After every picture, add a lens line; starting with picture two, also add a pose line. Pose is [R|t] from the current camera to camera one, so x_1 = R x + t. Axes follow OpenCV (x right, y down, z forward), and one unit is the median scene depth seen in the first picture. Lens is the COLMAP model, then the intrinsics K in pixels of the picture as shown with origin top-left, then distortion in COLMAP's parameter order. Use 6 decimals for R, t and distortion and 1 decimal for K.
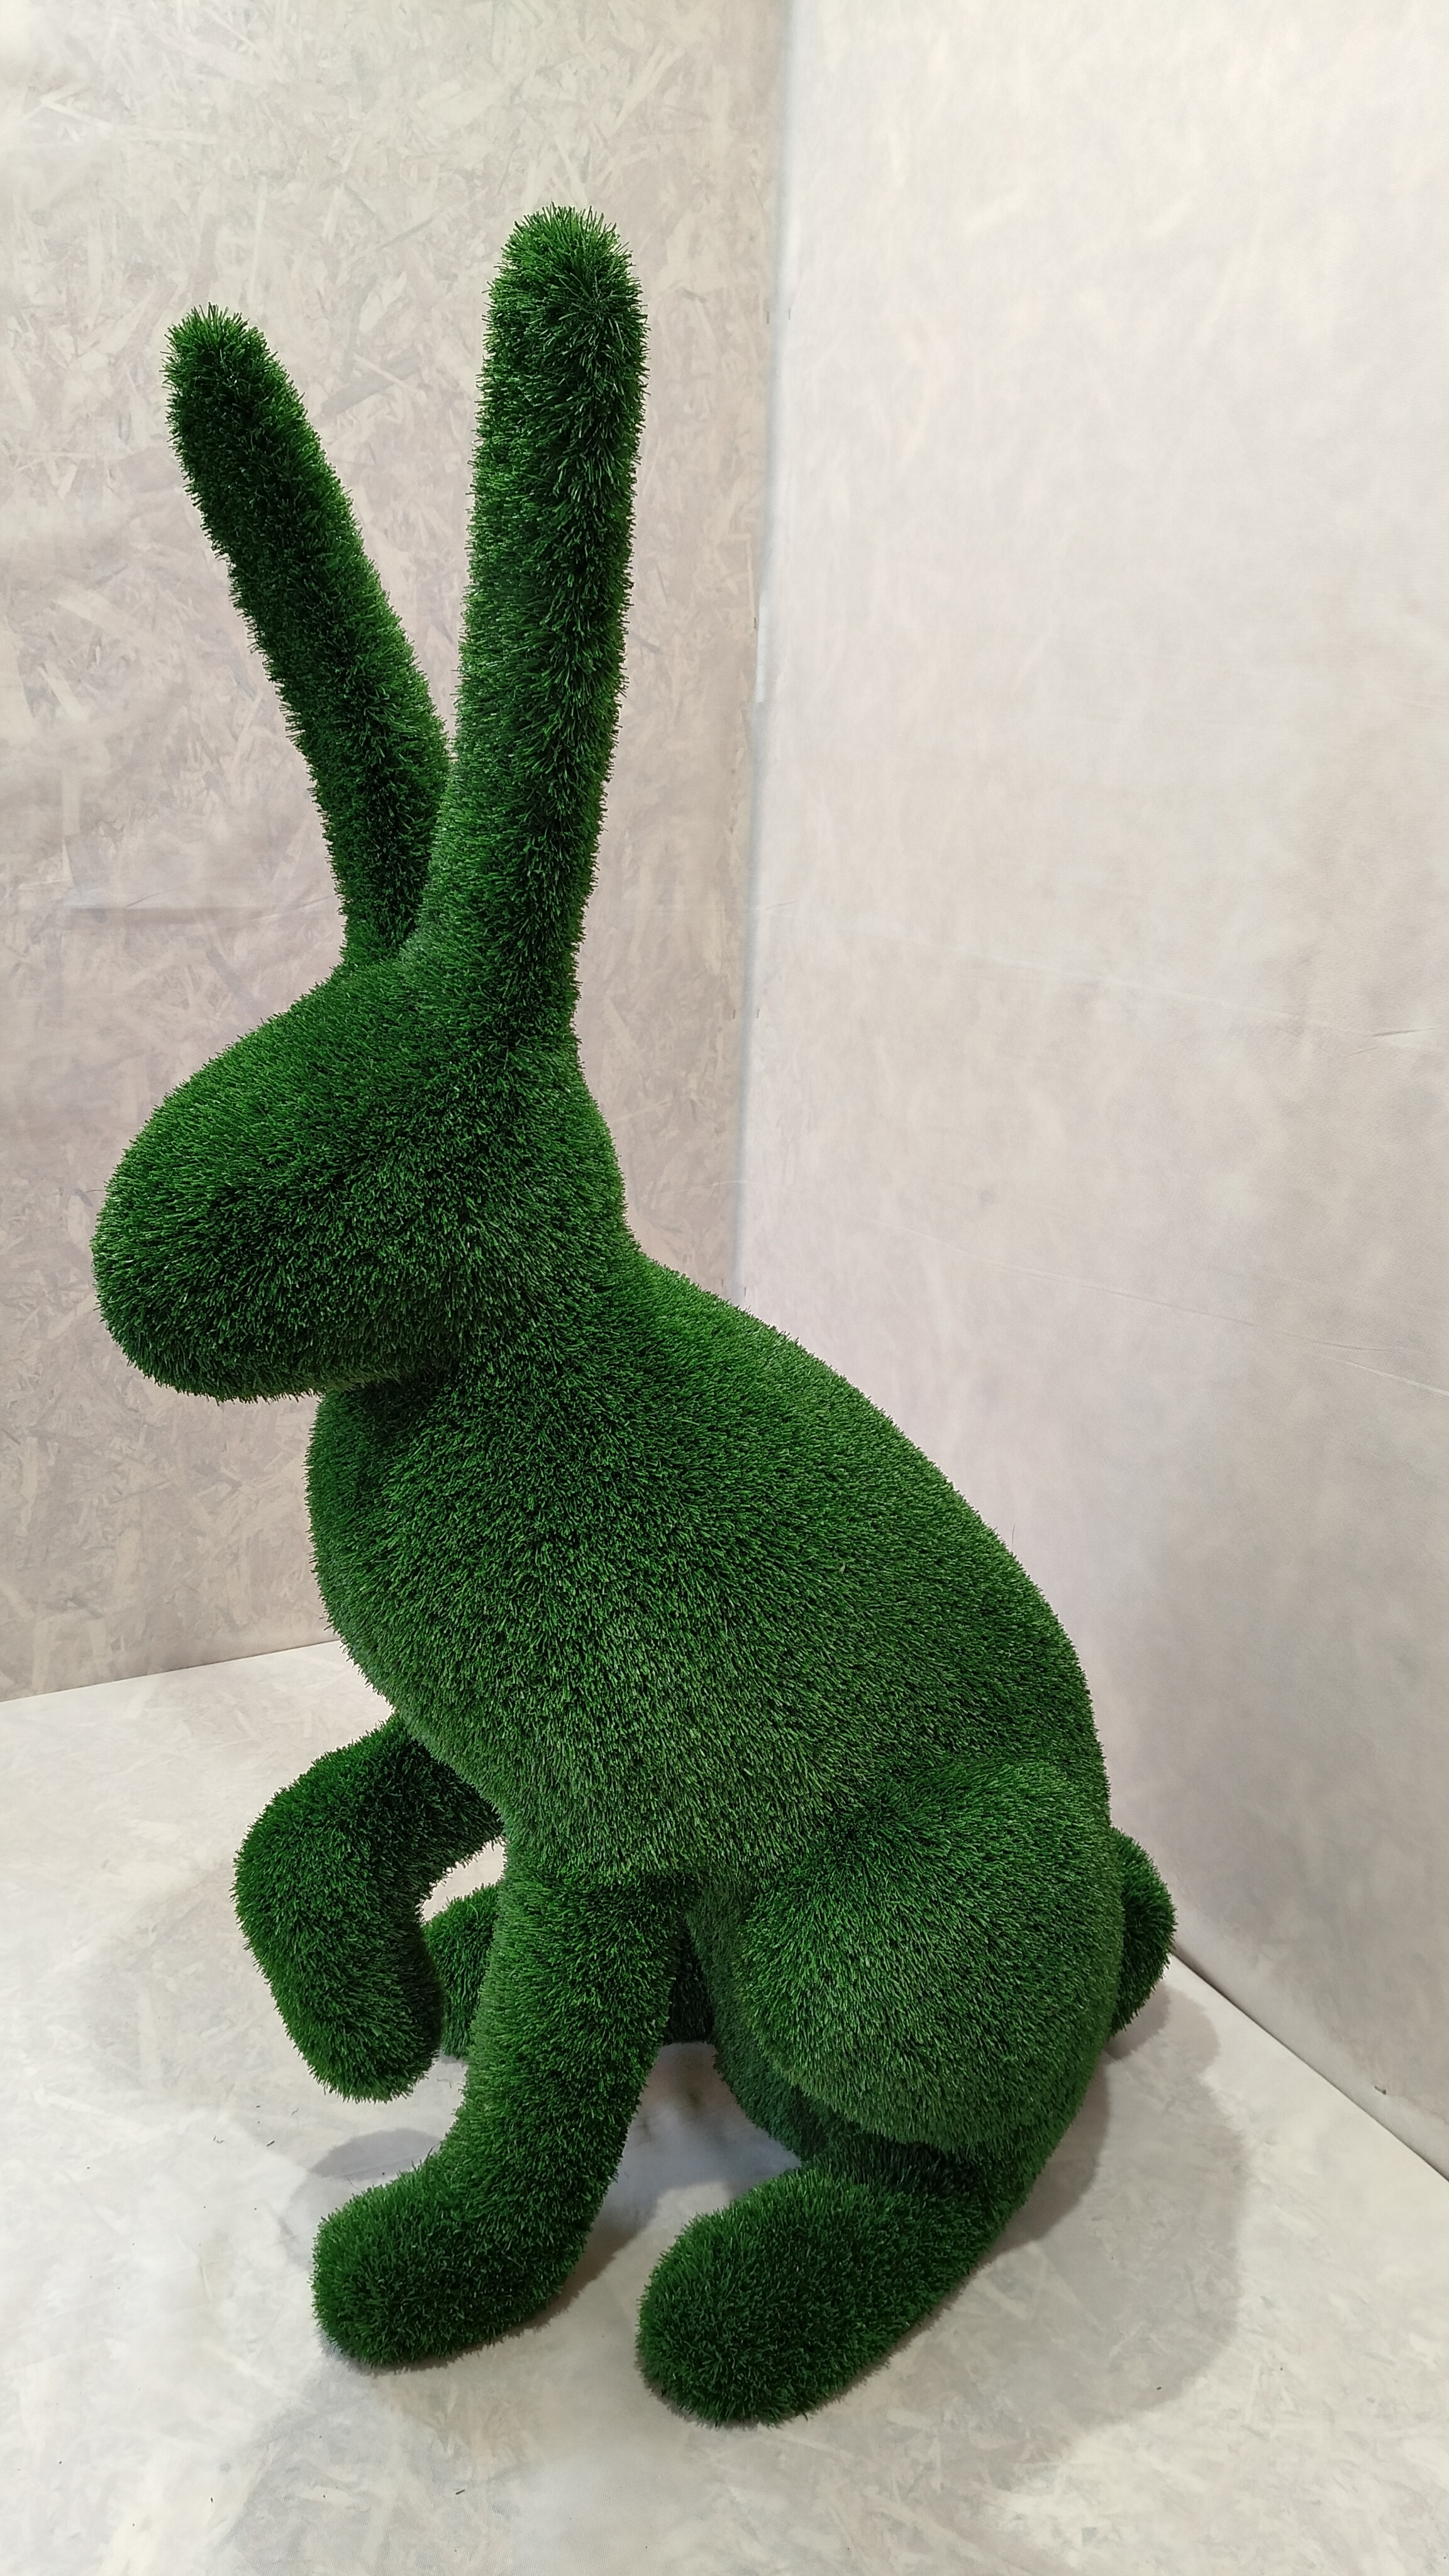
lens RADIAL K [[2030.0, 0, 700.0], [0, 2030.0, 1296.5], [0, 0, 1]] dist [0.057349, -0.124157]
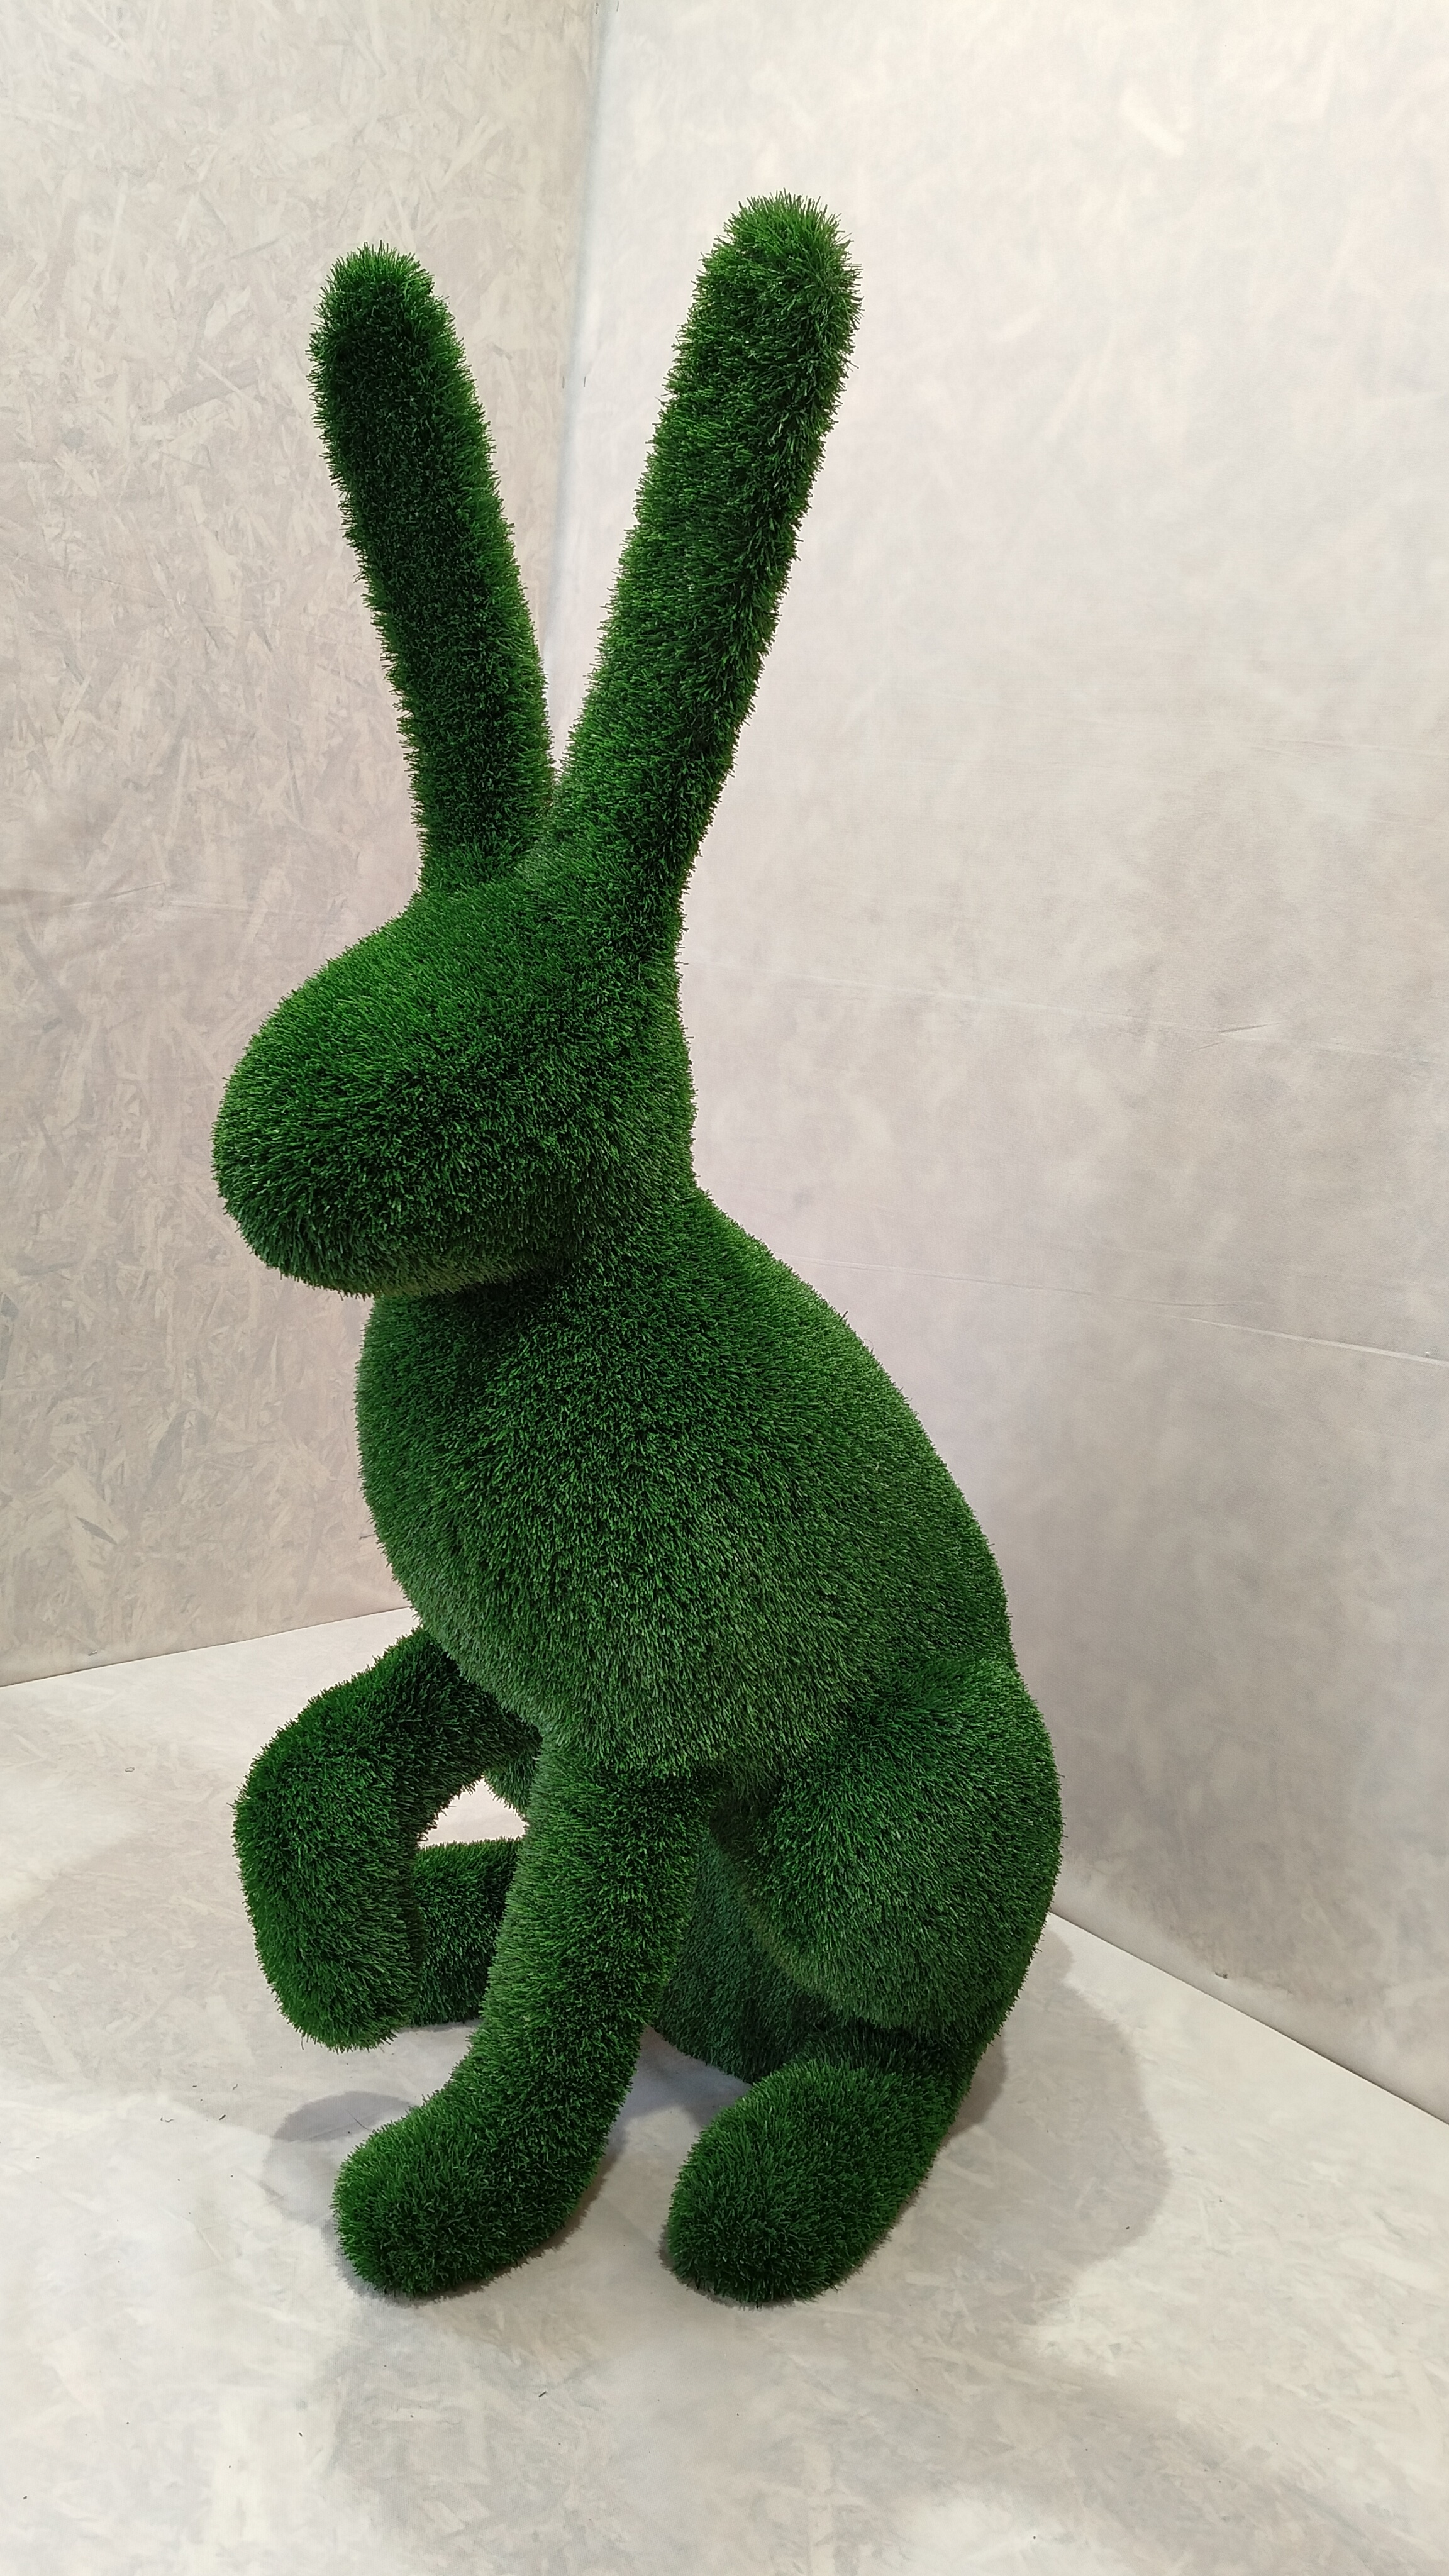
lens RADIAL K [[2030.0, 0, 709.4], [0, 2030.0, 1299.6], [0, 0, 1]] dist [0.057349, -0.124157]
pose [[0.959911, 0.009212, 0.280153, -0.224419], [0.008364, 0.998074, -0.061475, 0.076434], [-0.280179, 0.061354, 0.957985, -0.014288]]
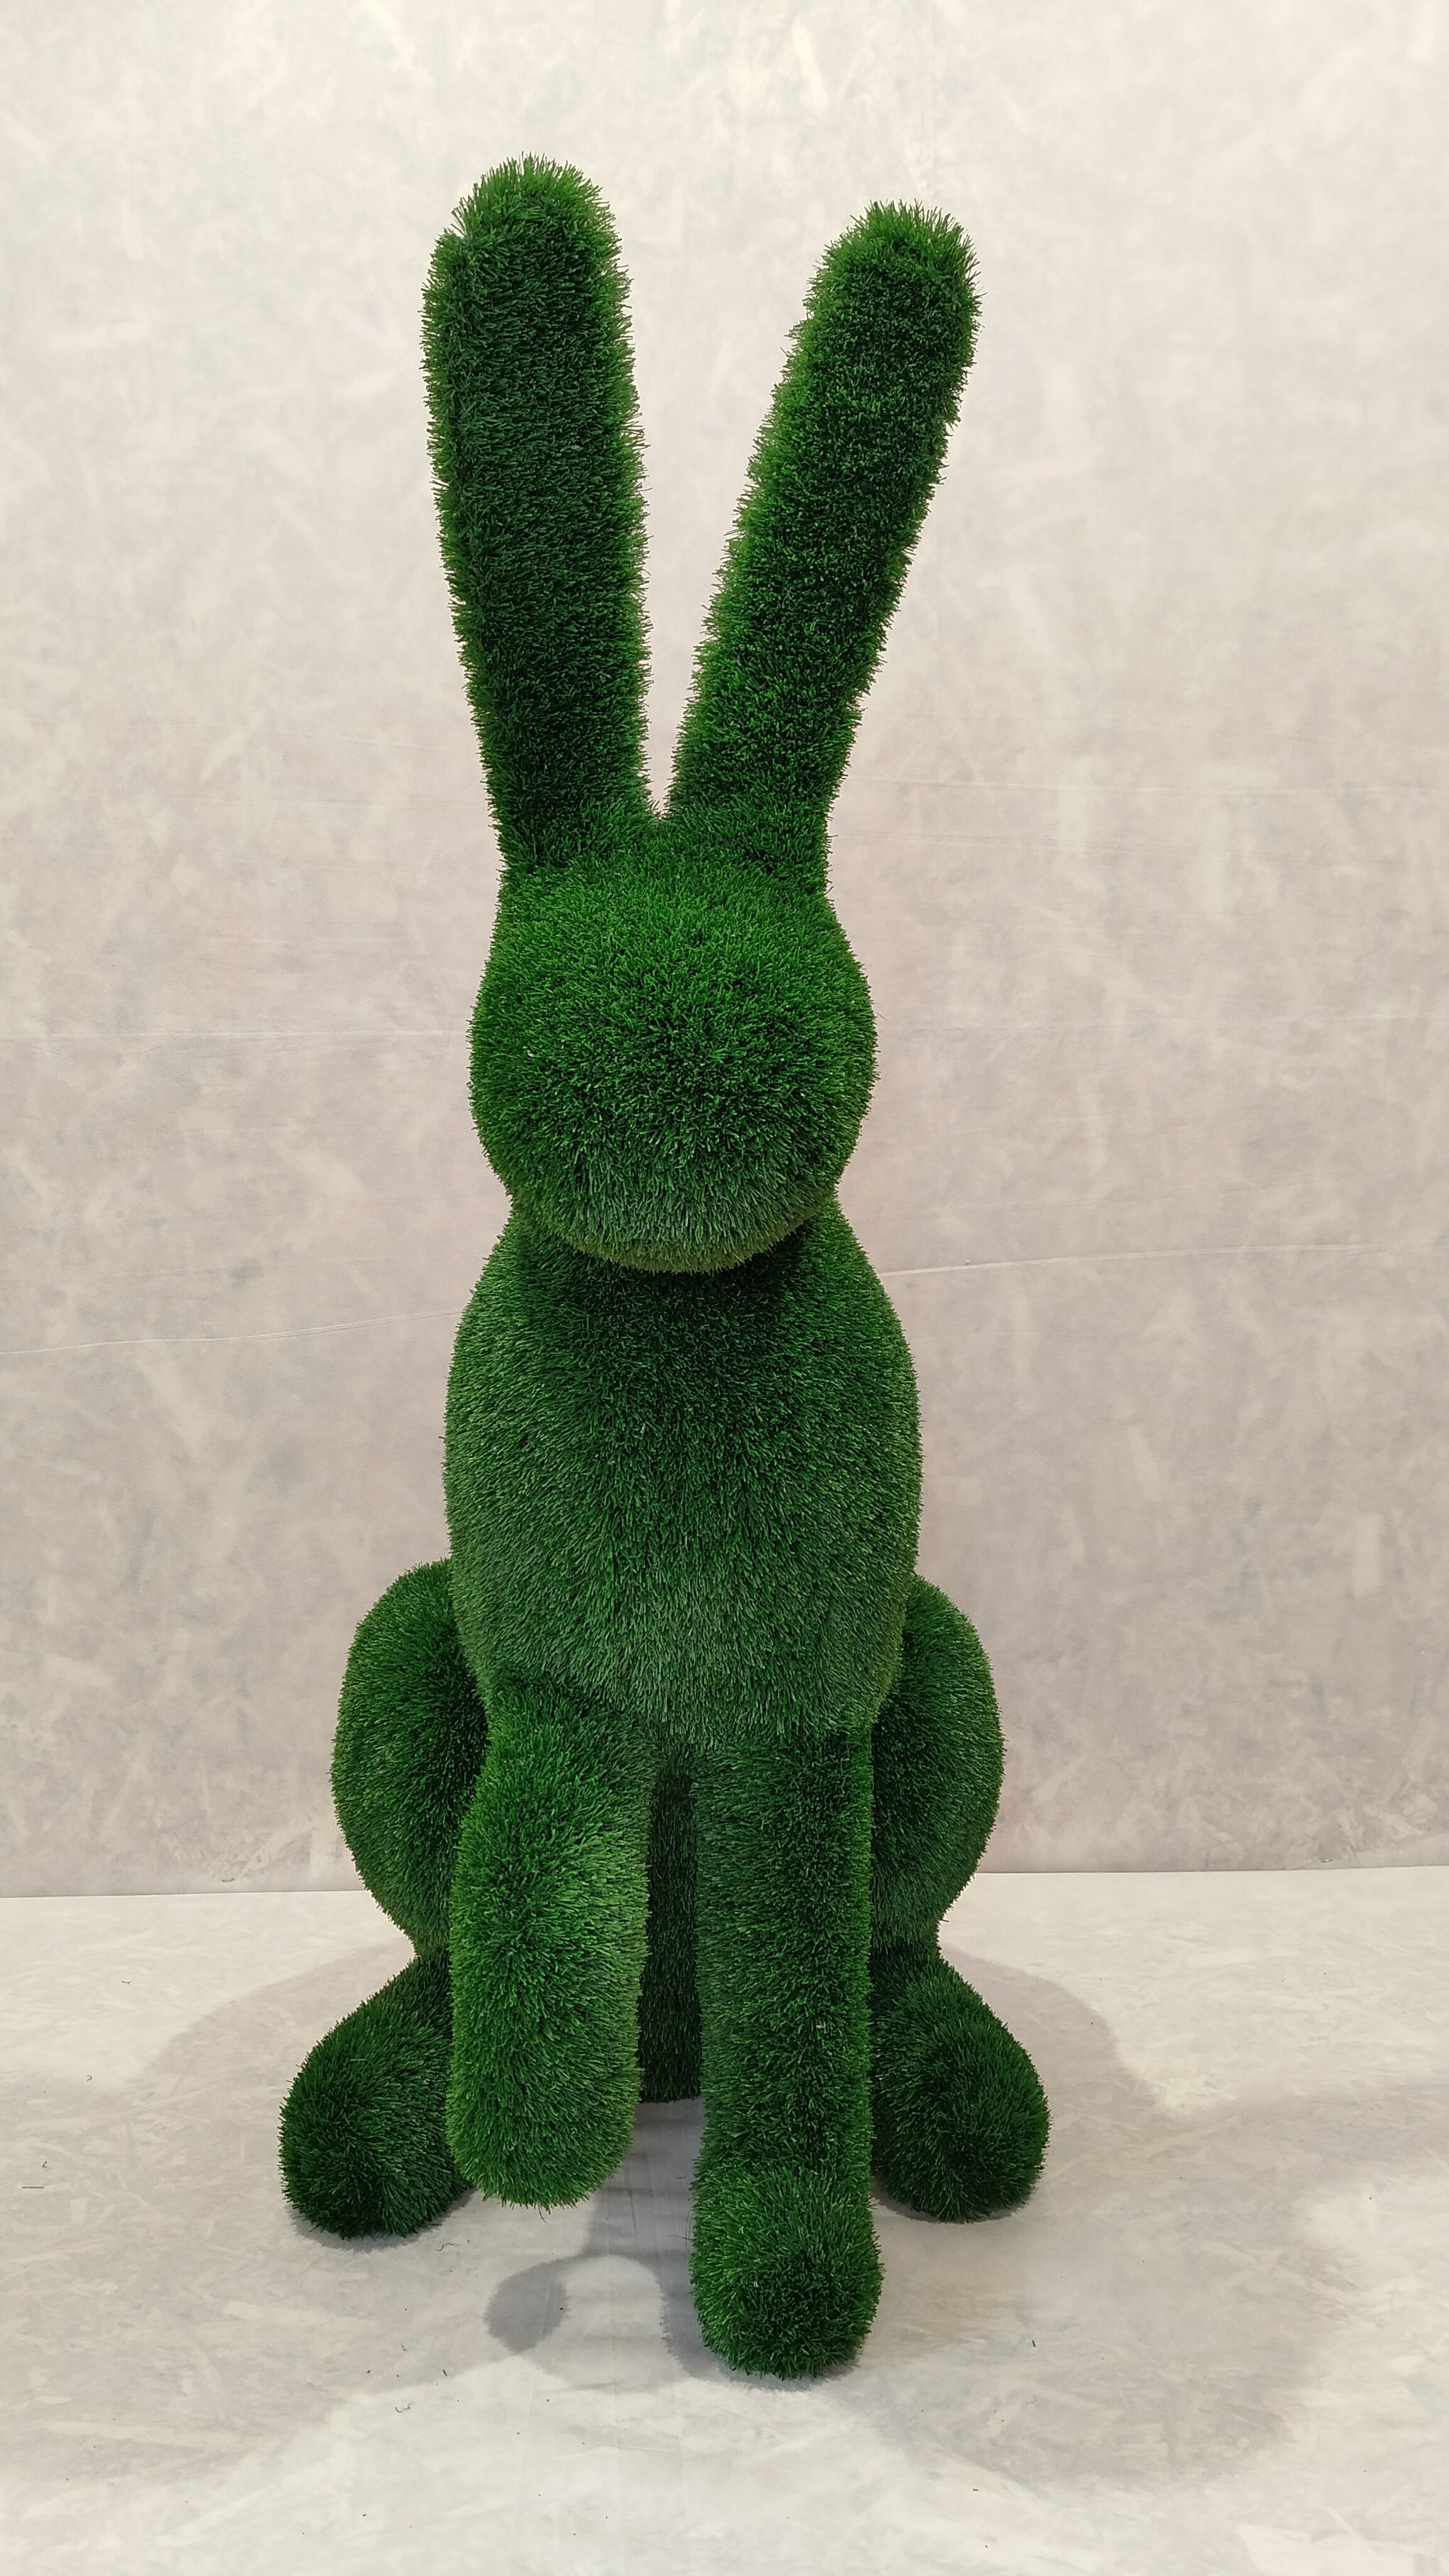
lens RADIAL K [[2030.0, 0, 731.3], [0, 2030.0, 1288.4], [0, 0, 1]] dist [0.057349, -0.124157]
pose [[0.437342, -0.100150, 0.893701, -0.700501], [0.275017, 0.961063, -0.026884, 0.056002], [-0.856211, 0.257541, 0.447857, 0.380984]]
